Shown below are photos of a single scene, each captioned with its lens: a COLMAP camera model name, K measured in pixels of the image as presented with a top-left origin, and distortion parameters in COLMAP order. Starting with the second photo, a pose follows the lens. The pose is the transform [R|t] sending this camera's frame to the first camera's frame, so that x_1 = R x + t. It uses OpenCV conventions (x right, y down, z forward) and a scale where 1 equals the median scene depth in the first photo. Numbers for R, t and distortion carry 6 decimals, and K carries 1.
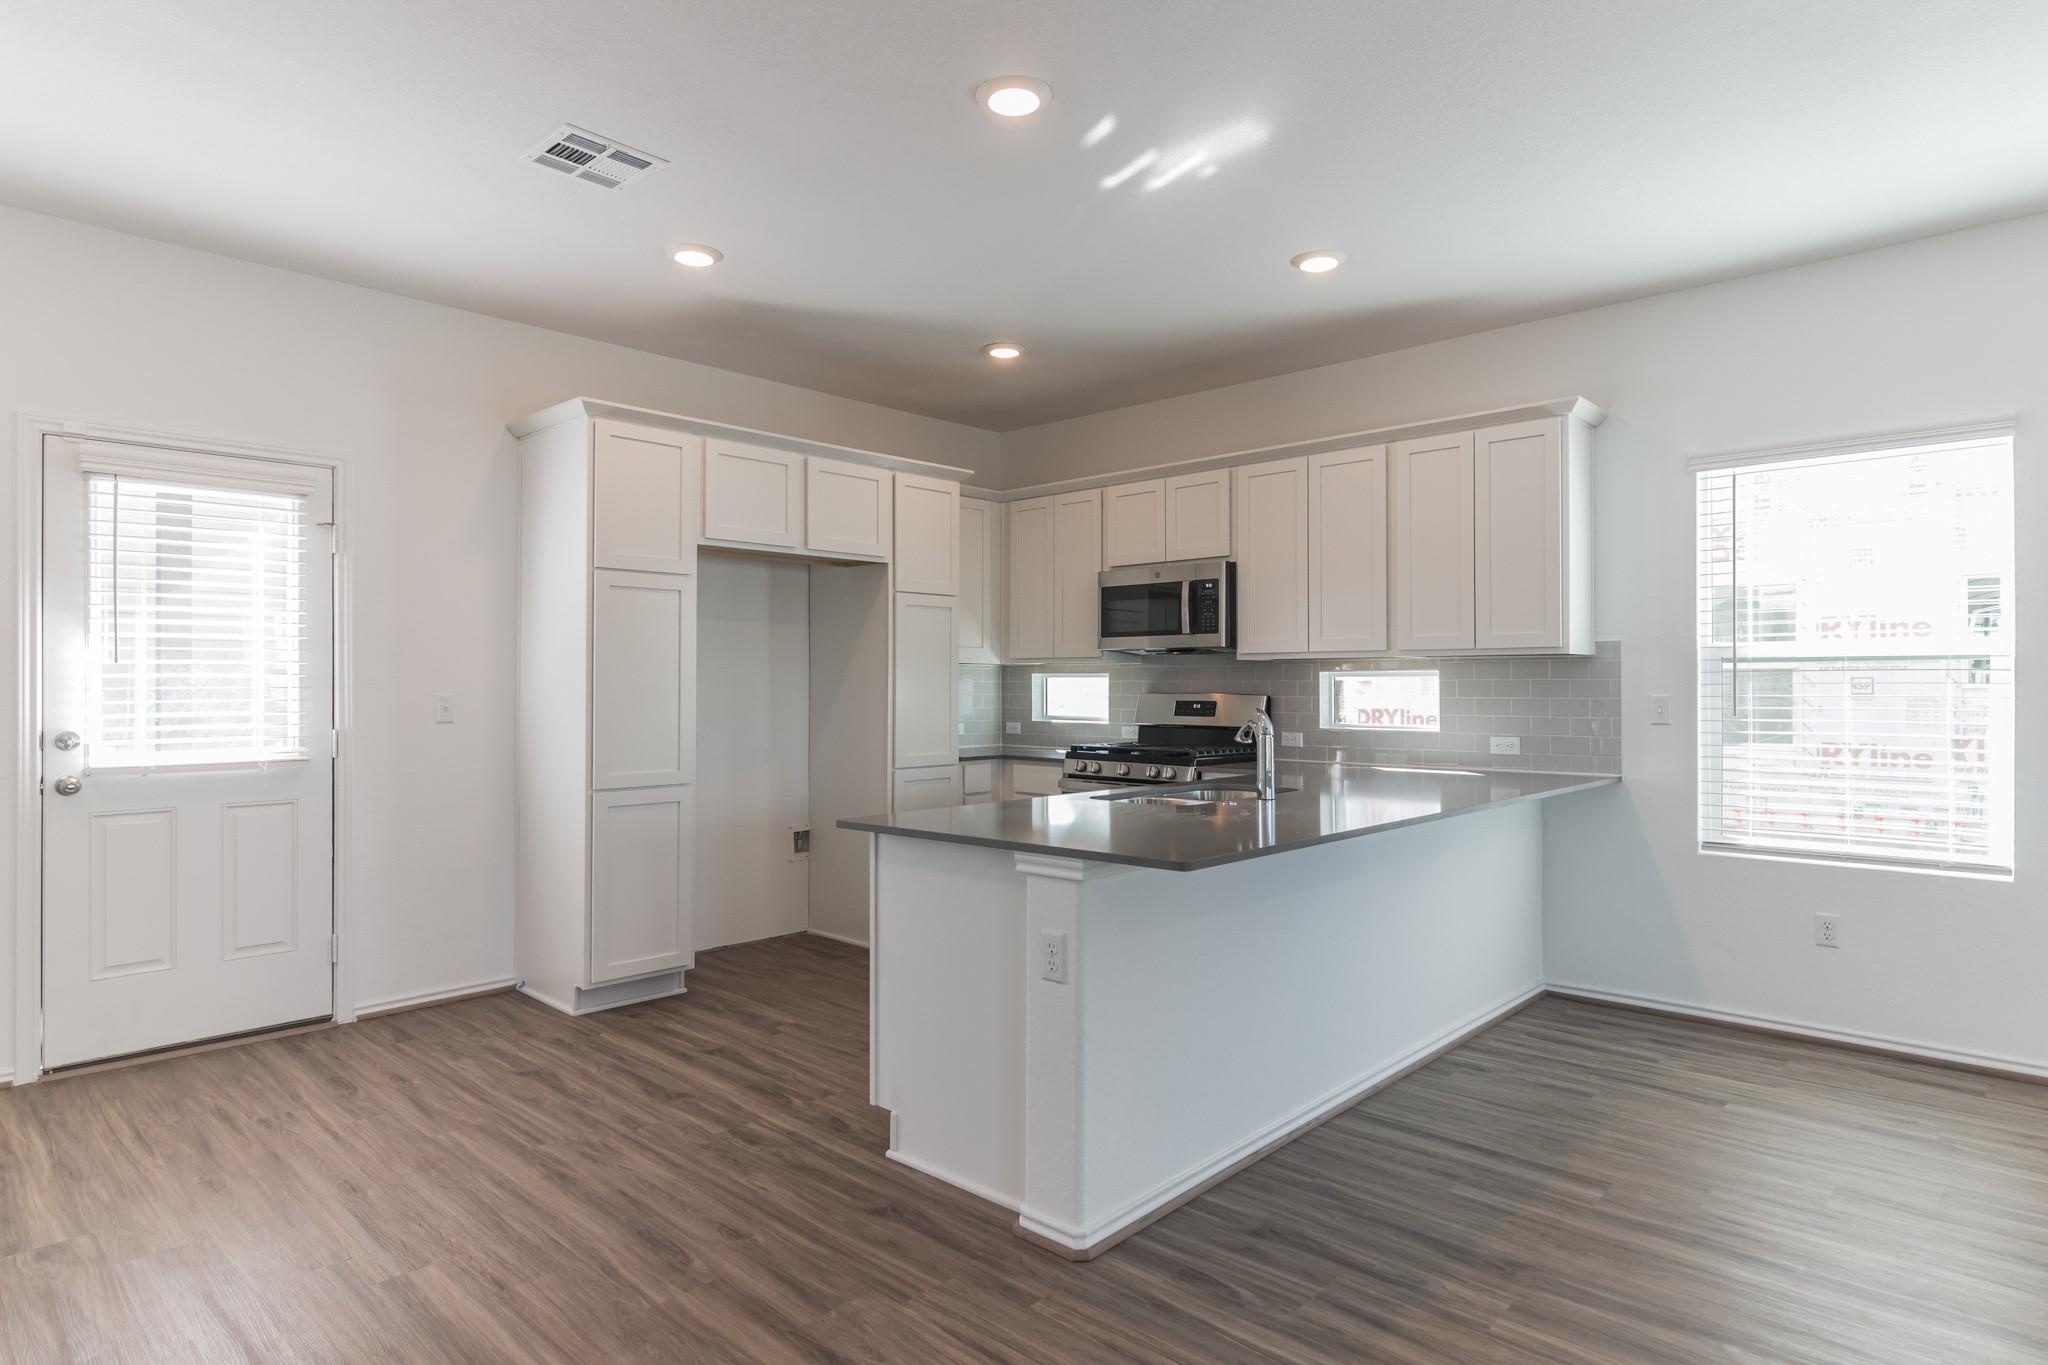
lens RADIAL K [[1136.7, 0, 1012.4], [0, 1136.7, 674.1], [0, 0, 1]] dist [0.003373, 0.001224]
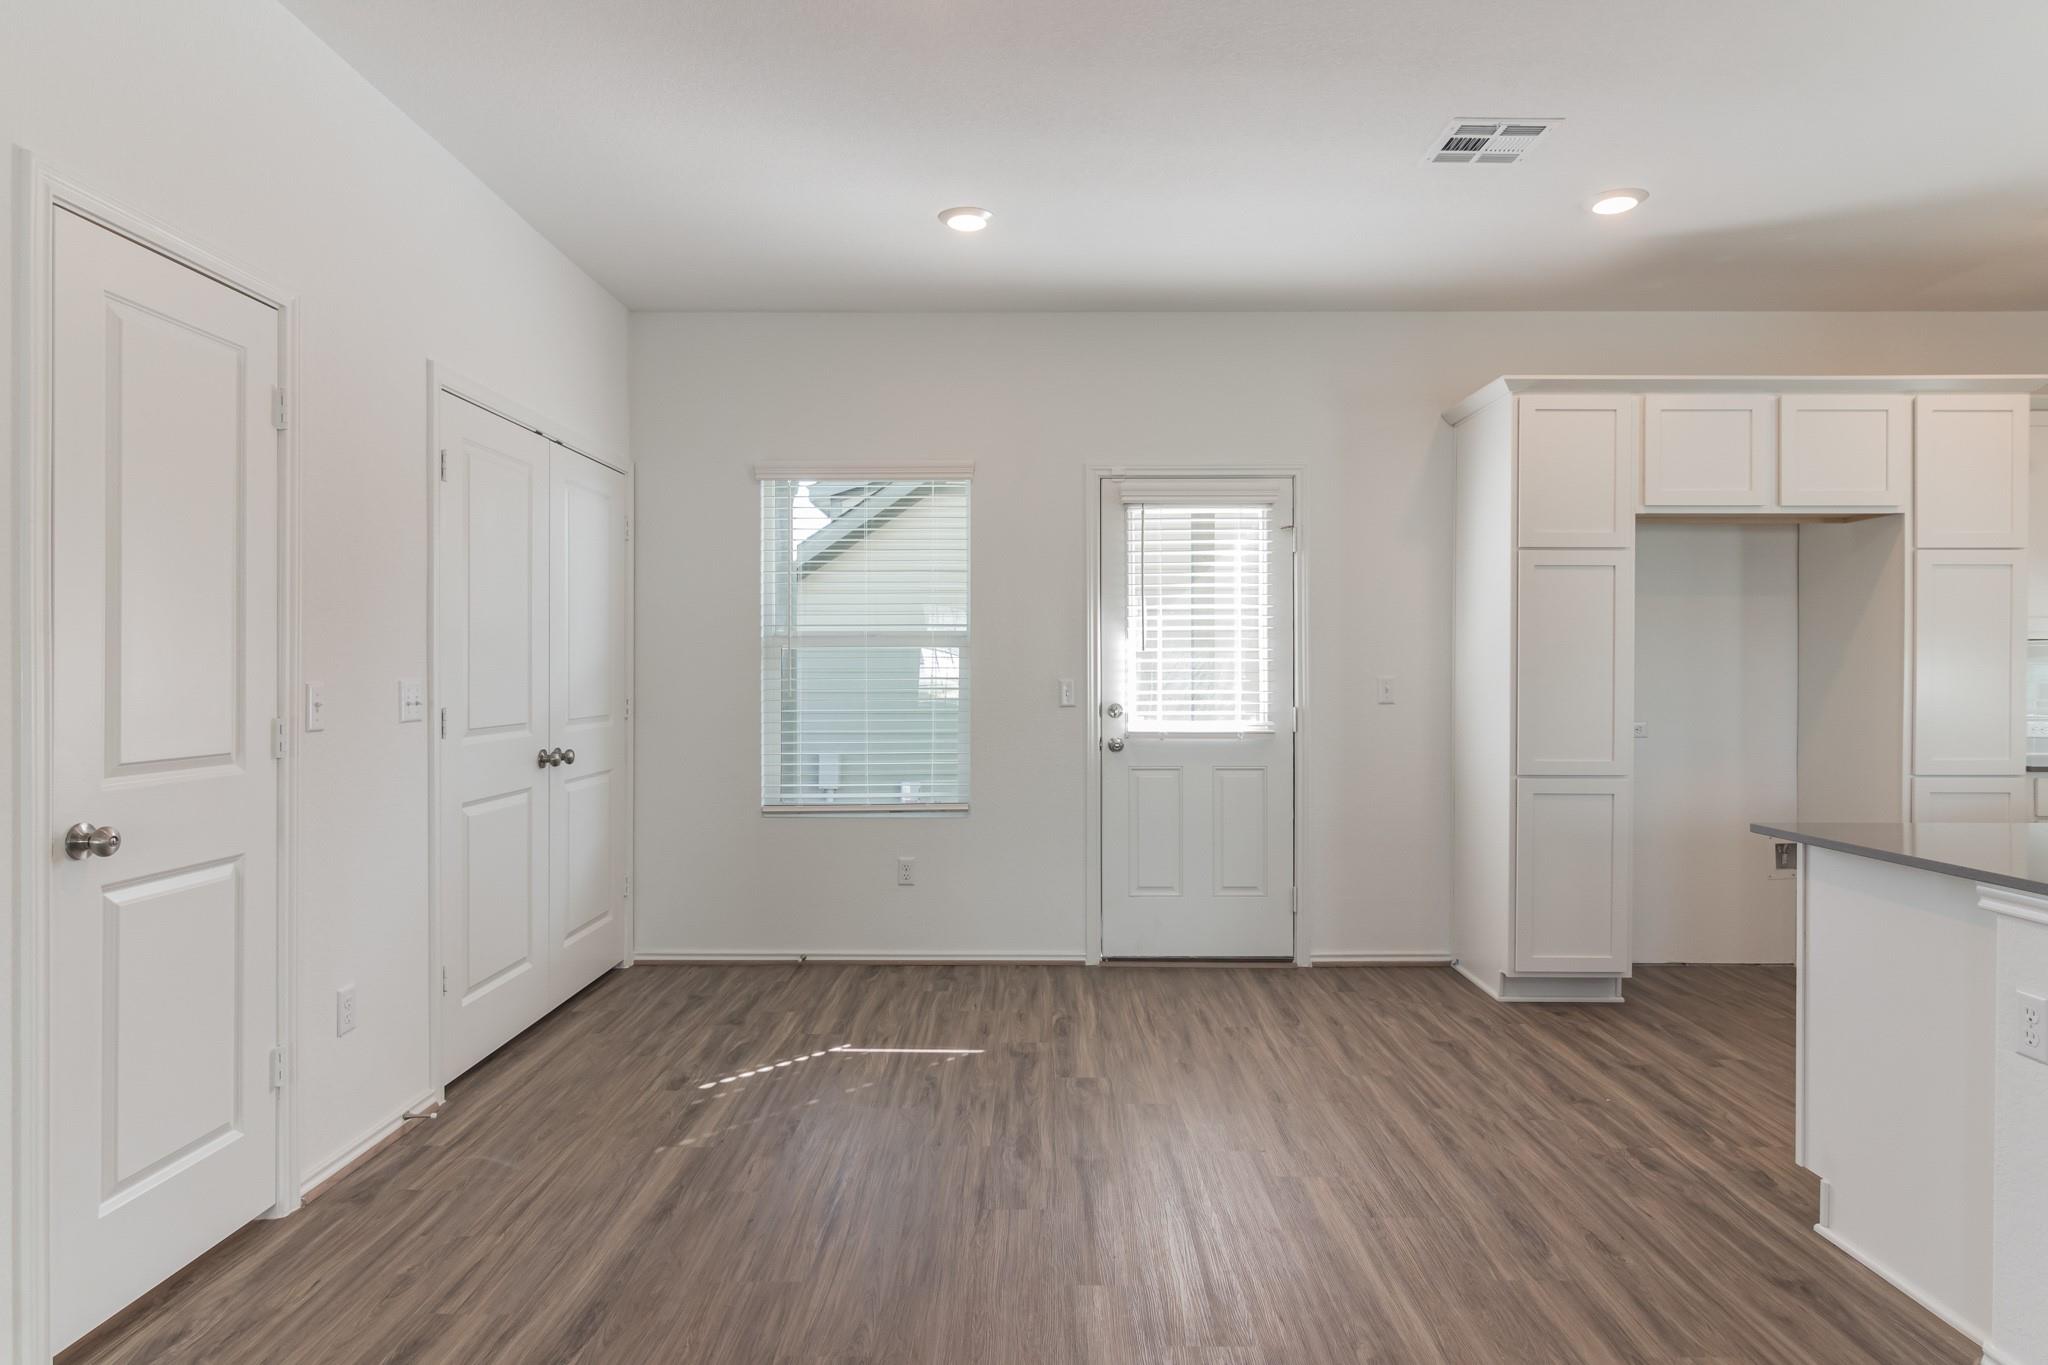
lens RADIAL K [[1225.5, 0, 1025.4], [0, 1225.5, 669.2], [0, 0, 1]] dist [0.004995, -0.000657]
pose [[0.677885, 0.000246, -0.735168, 0.124108], [0.005766, 0.999967, 0.005652, 0.002349], [0.735145, -0.008070, 0.677862, -0.027804]]
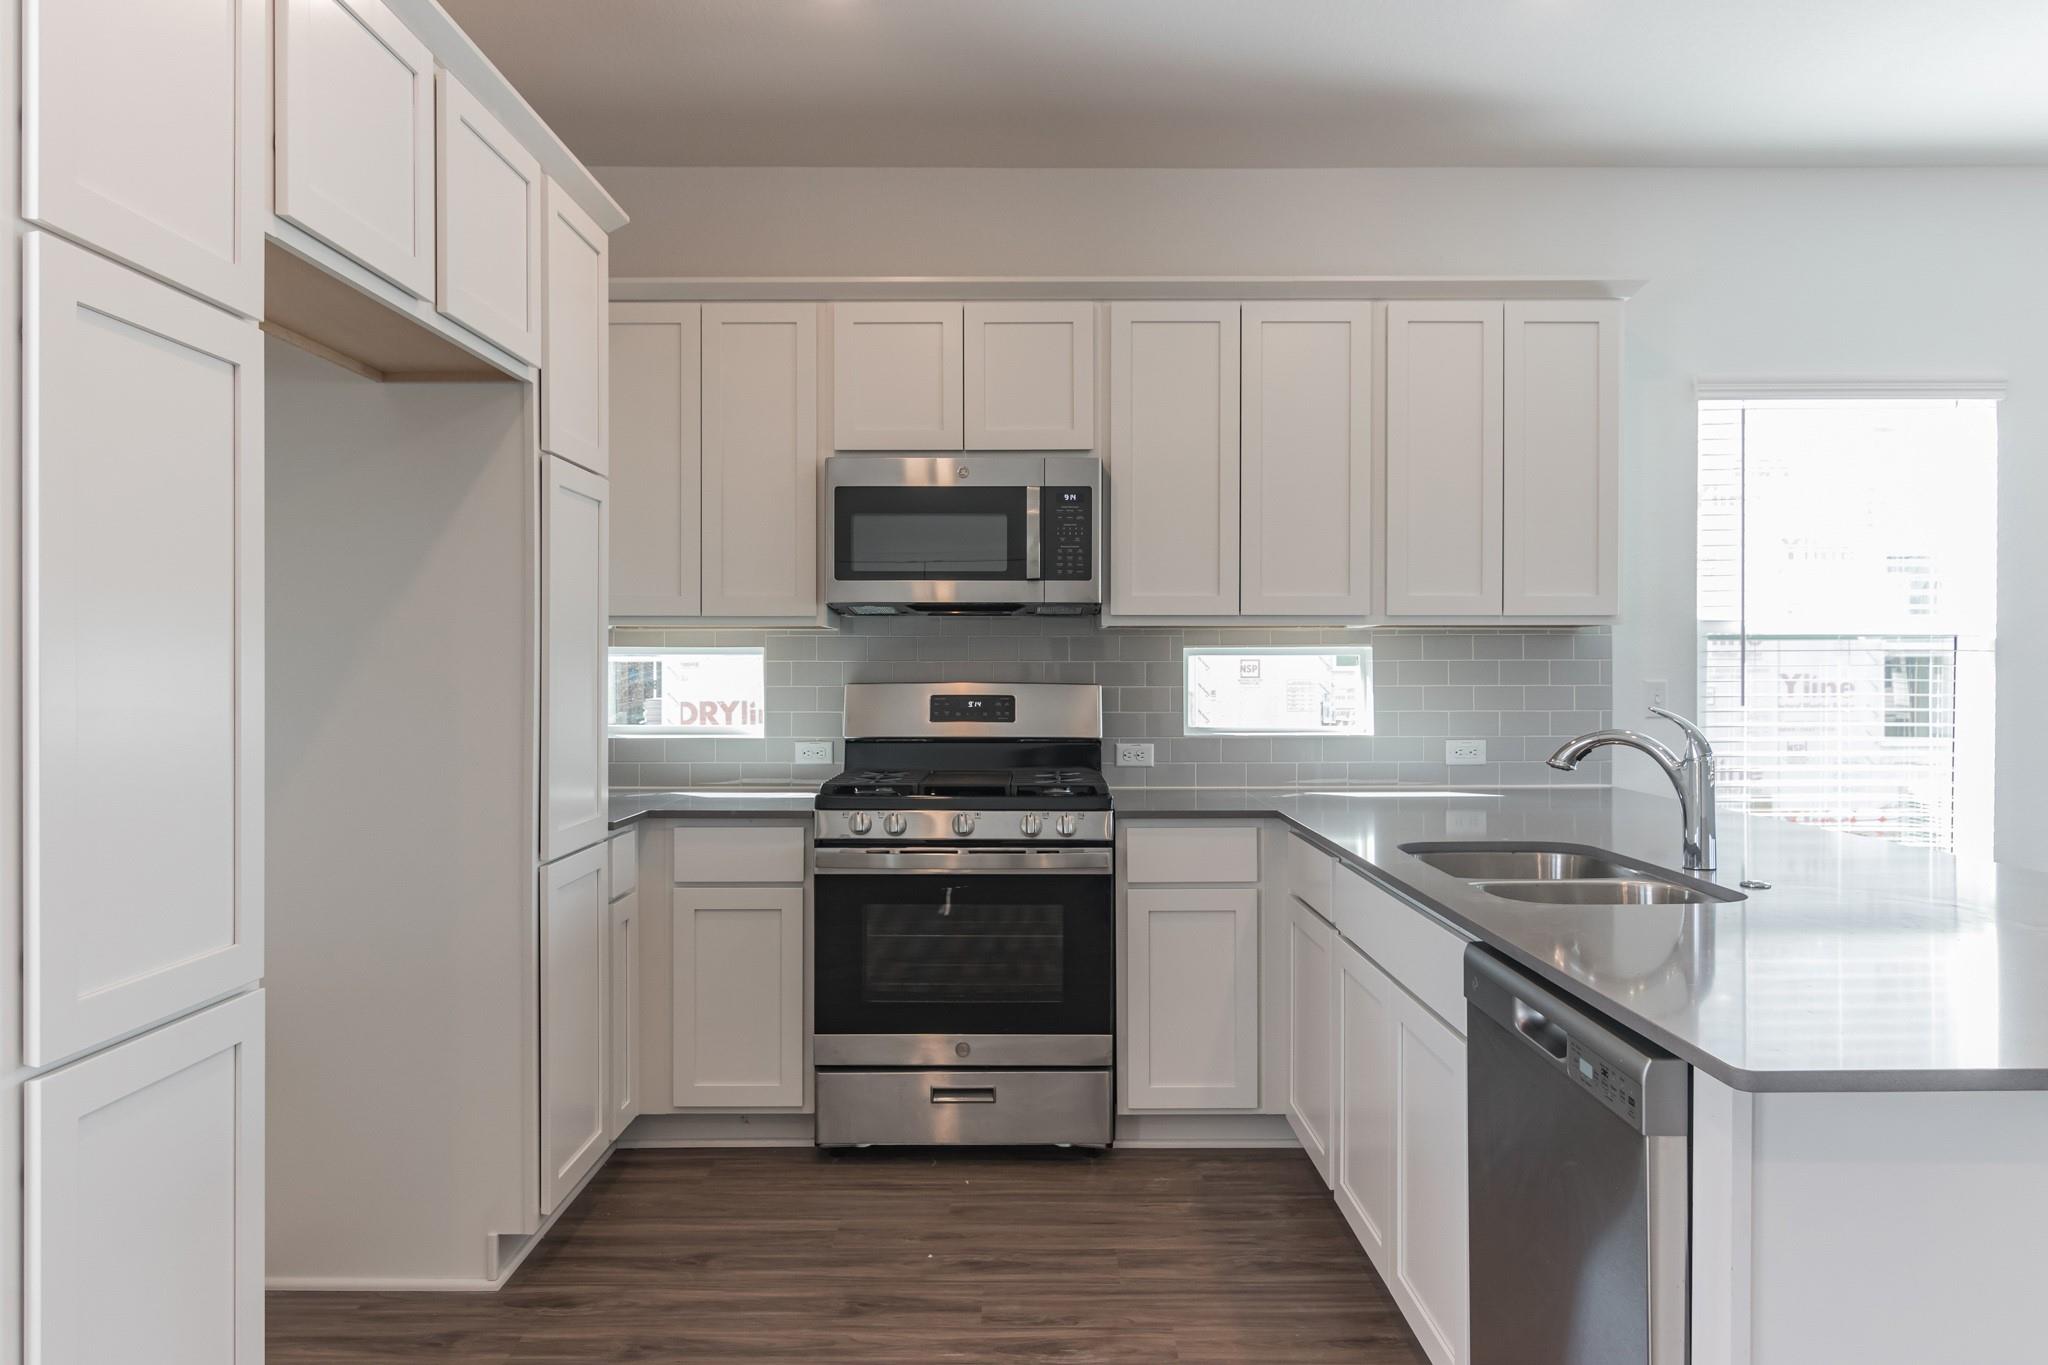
lens RADIAL K [[1401.9, 0, 1022.3], [0, 1401.9, 682.4], [0, 0, 1]] dist [0.002351, 0.003688]
pose [[0.727327, -0.007270, 0.686252, -0.415304], [-0.005694, 0.999846, 0.016626, 0.006265], [-0.686267, -0.016000, 0.727174, 0.600833]]
